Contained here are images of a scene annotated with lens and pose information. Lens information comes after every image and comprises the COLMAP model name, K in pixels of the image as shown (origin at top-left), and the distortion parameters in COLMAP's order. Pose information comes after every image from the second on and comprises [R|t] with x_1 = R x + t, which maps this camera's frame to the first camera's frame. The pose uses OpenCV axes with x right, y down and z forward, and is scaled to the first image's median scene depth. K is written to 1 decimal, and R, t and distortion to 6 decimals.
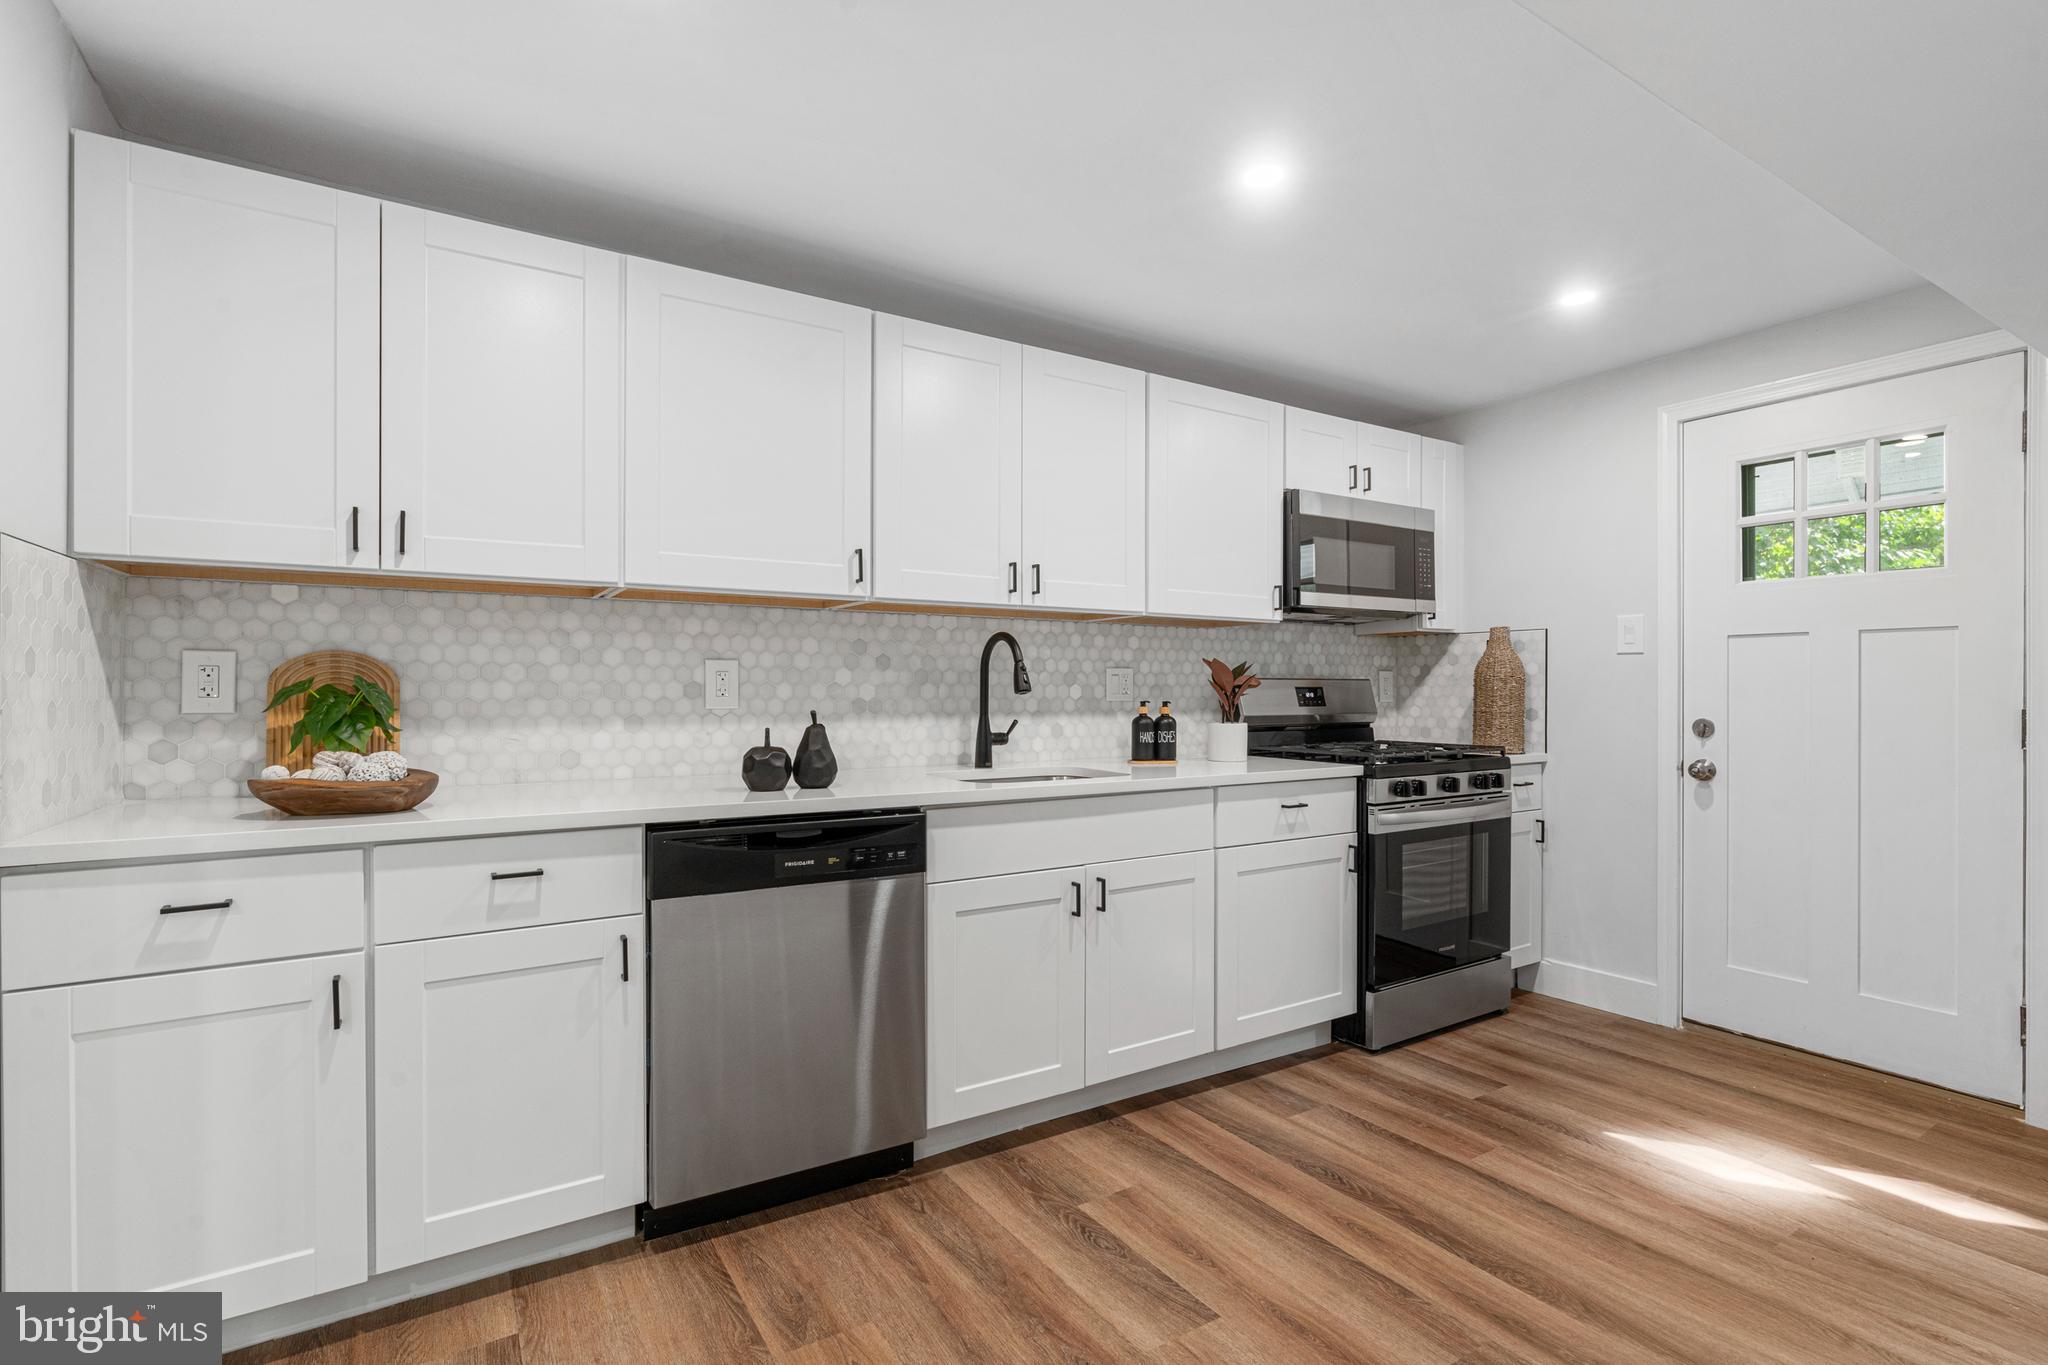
lens RADIAL K [[957.6, 0, 1030.3], [0, 957.6, 690.3], [0, 0, 1]] dist [-0.005708, 0.004284]
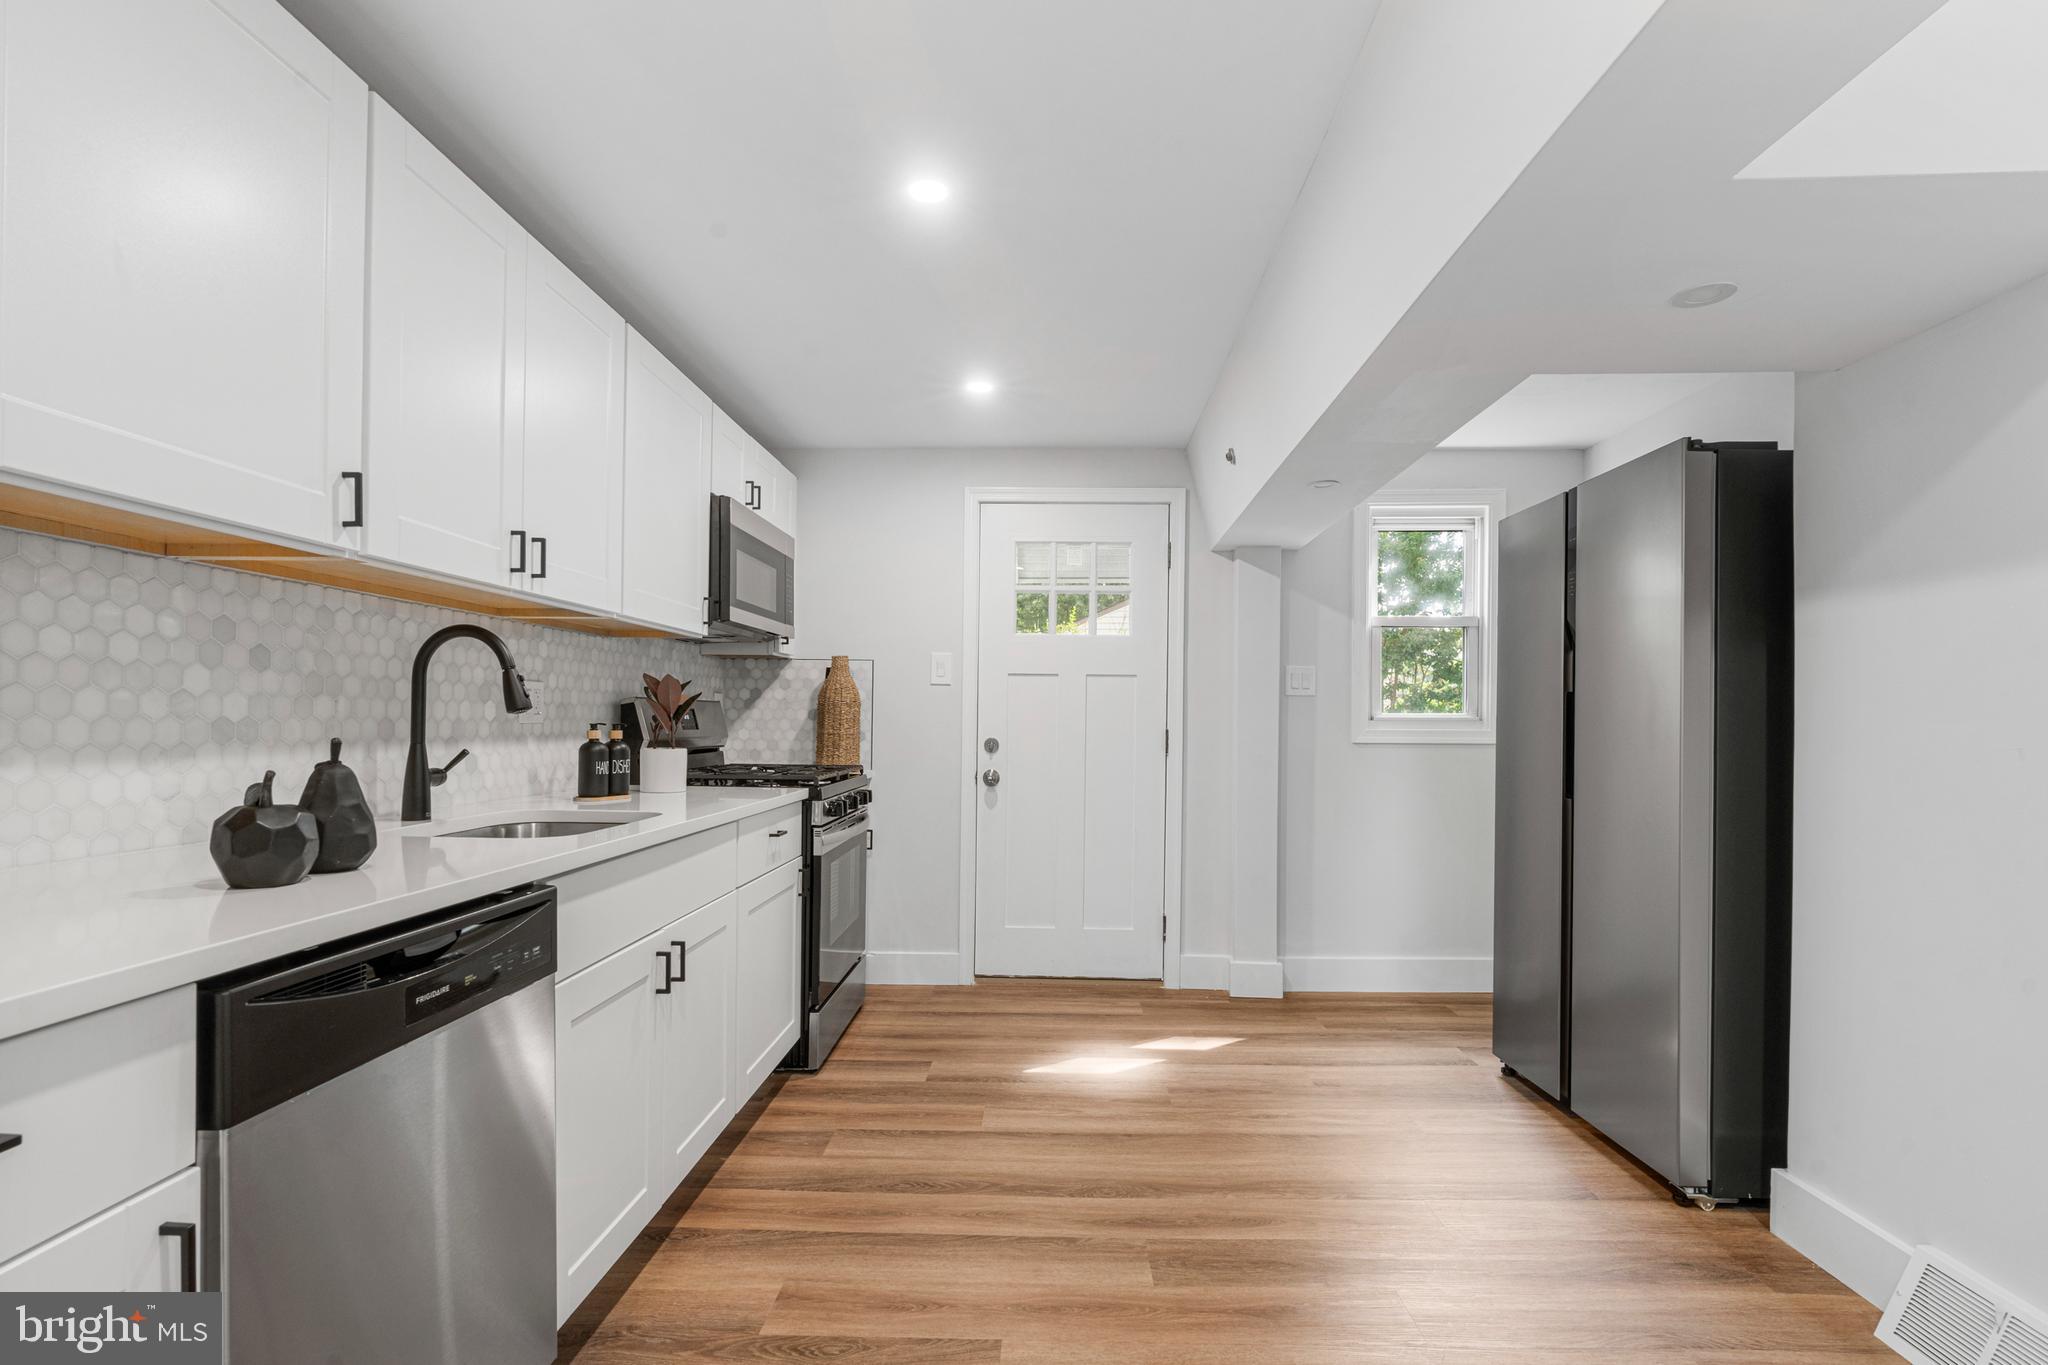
lens RADIAL K [[957.6, 0, 1065.3], [0, 957.6, 721.2], [0, 0, 1]] dist [-0.005708, 0.004284]
pose [[0.554740, 0.003779, 0.832015, -0.361191], [-0.010536, 0.999941, 0.002483, 0.003522], [-0.831957, -0.010143, 0.554747, 0.239713]]
